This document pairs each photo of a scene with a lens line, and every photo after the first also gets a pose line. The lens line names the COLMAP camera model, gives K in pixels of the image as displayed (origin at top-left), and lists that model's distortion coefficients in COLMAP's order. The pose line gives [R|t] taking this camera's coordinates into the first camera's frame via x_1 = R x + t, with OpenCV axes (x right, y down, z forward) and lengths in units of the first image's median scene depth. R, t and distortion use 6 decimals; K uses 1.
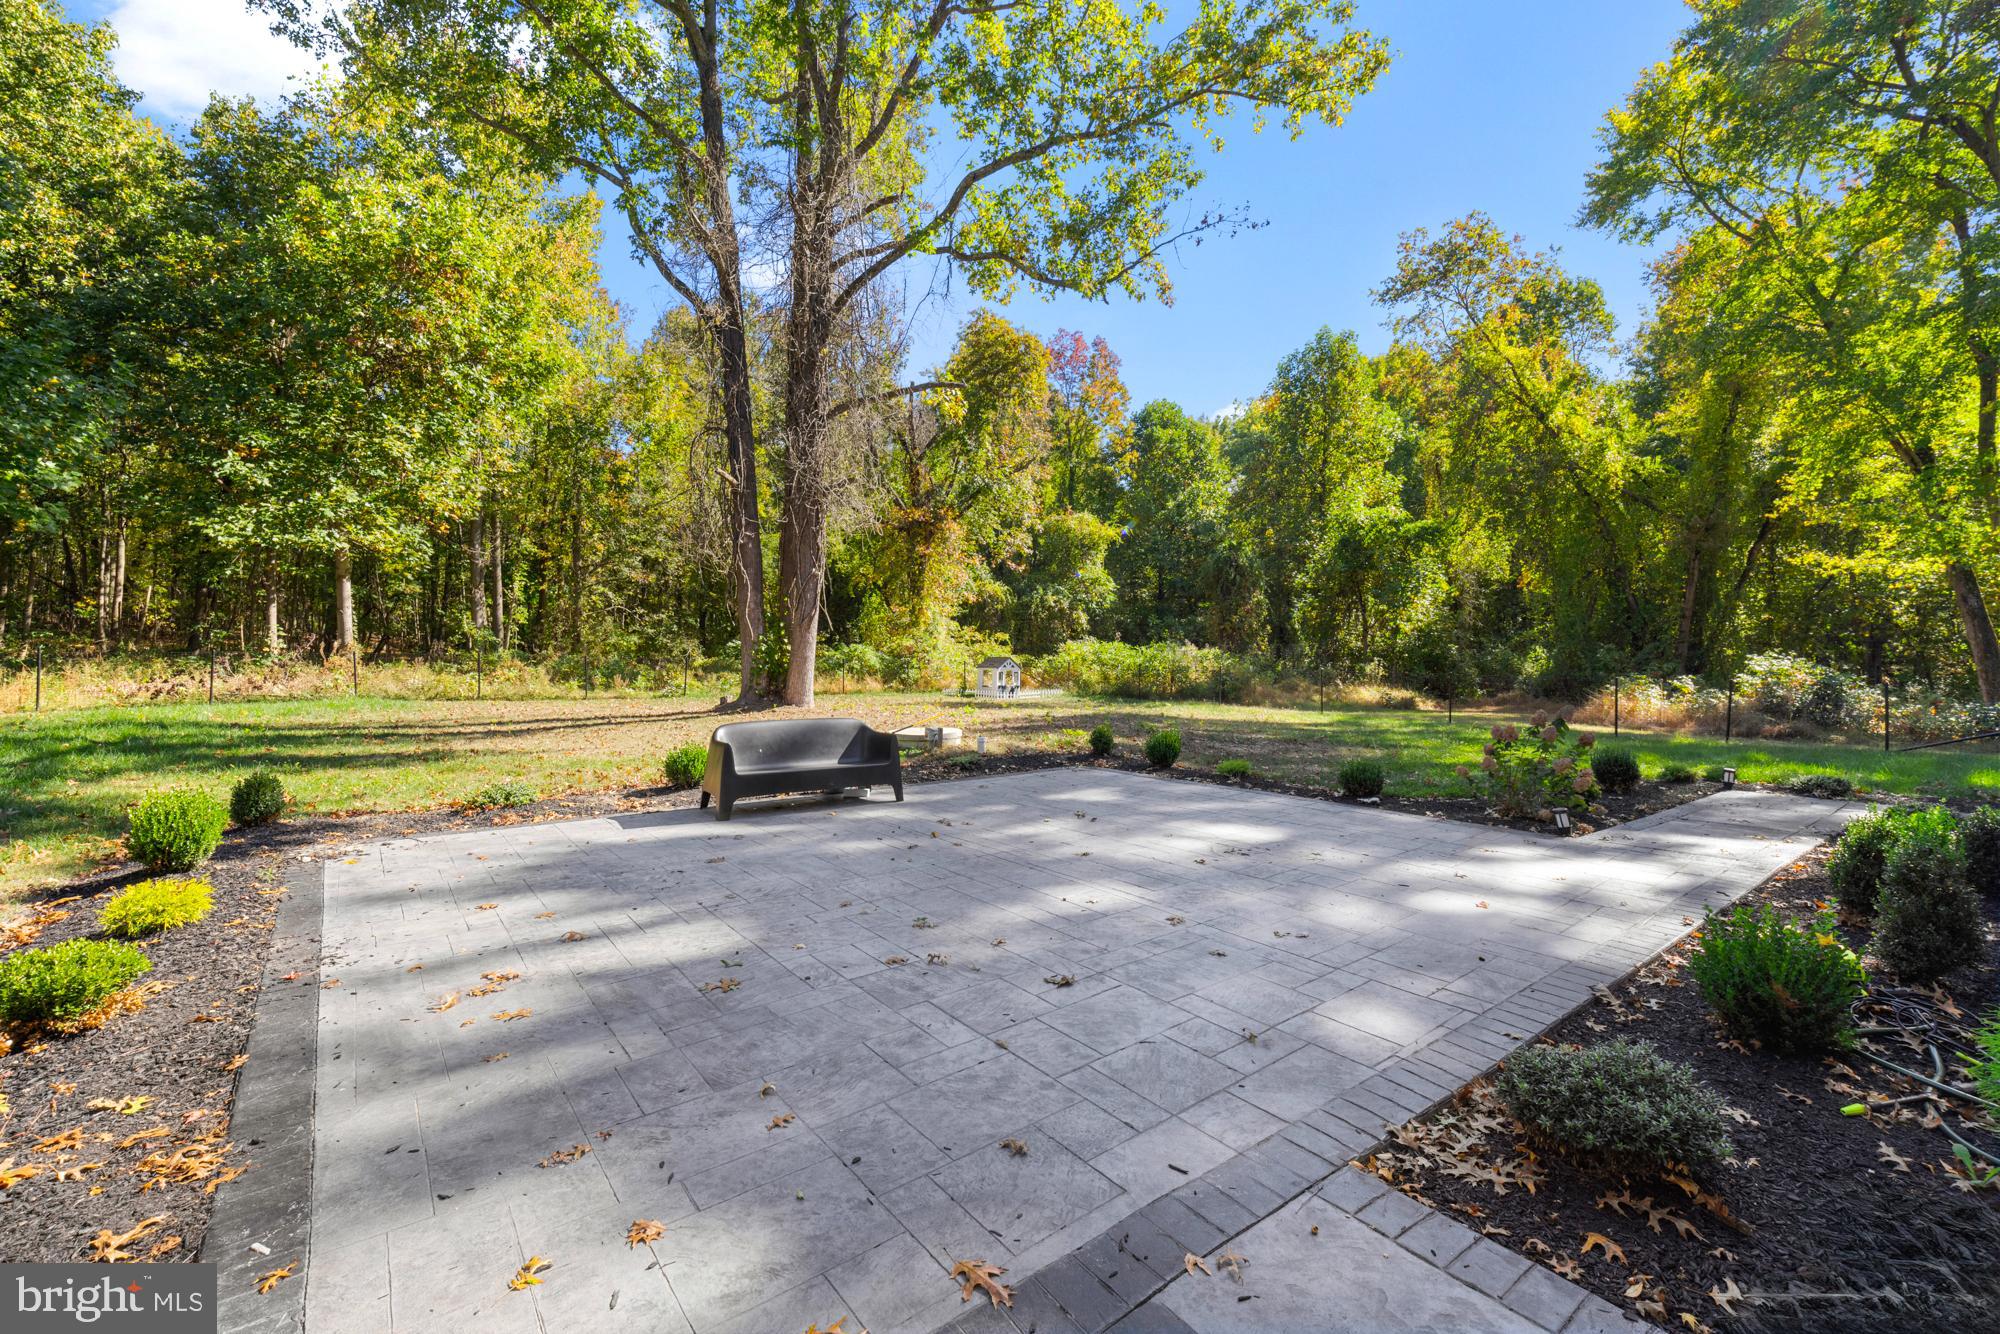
lens RADIAL K [[806.3, 0, 991.5], [0, 806.3, 660.4], [0, 0, 1]] dist [0.000356, -0.000063]
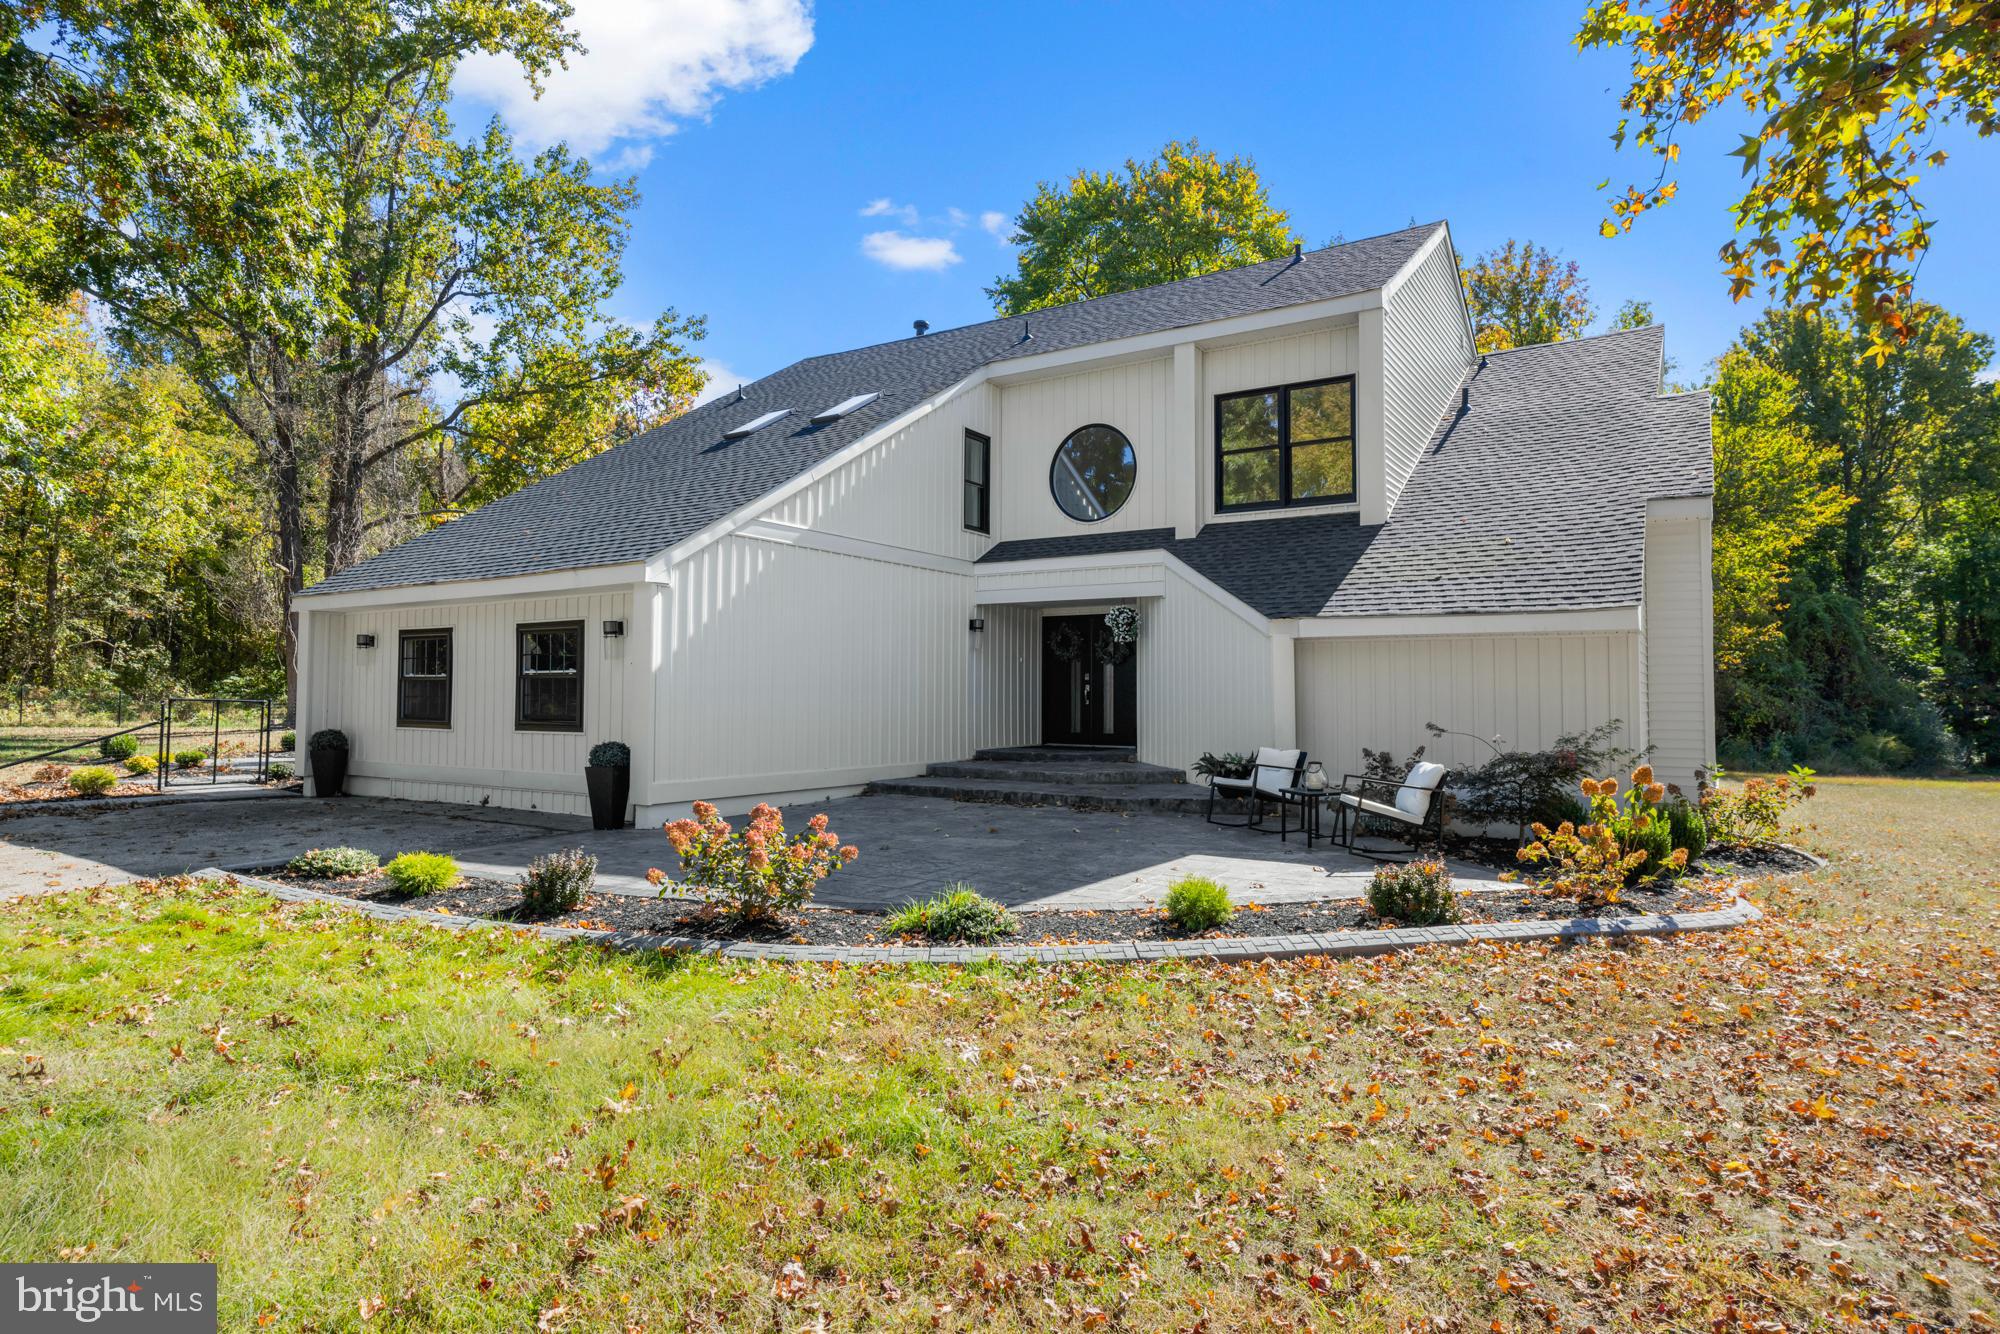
lens RADIAL K [[1086.0, 0, 1015.5], [0, 1086.0, 662.8], [0, 0, 1]] dist [-0.001281, 0.000426]
pose [[0.933432, 0.016450, 0.358377, 0.084454], [-0.003271, 0.999297, -0.037348, 0.004723], [-0.358739, 0.033690, 0.932830, -0.523665]]
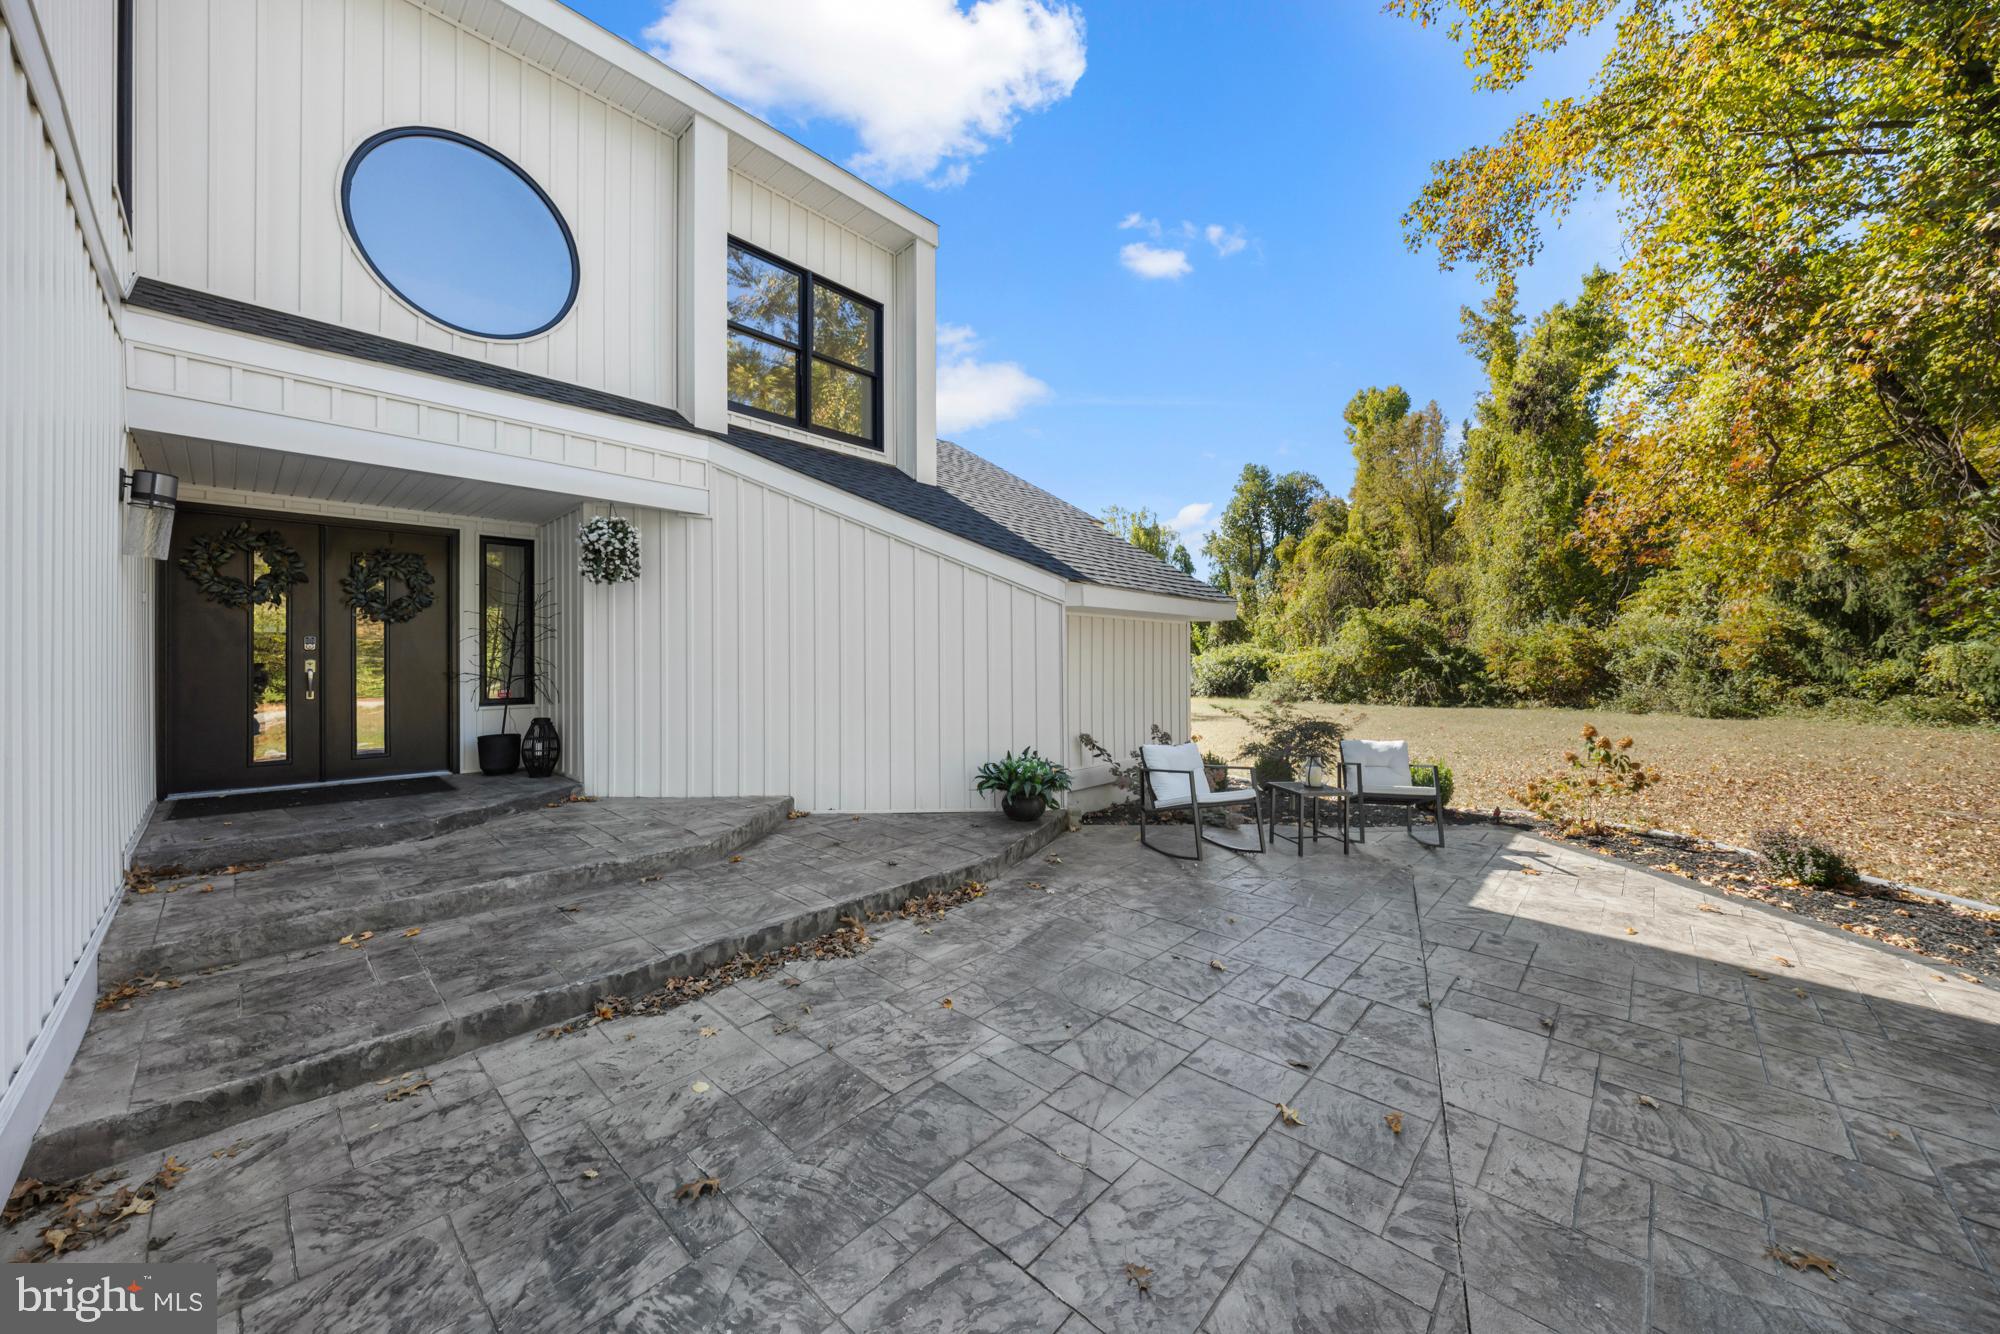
lens RADIAL K [[740.1, 0, 996.6], [0, 740.1, 660.9], [0, 0, 1]] dist [-0.003568, -0.000150]
pose [[-0.188657, 0.006799, 0.982020, 0.103896], [0.005569, 0.999967, -0.005853, -0.001469], [-0.982027, 0.004365, -0.188688, -0.203749]]
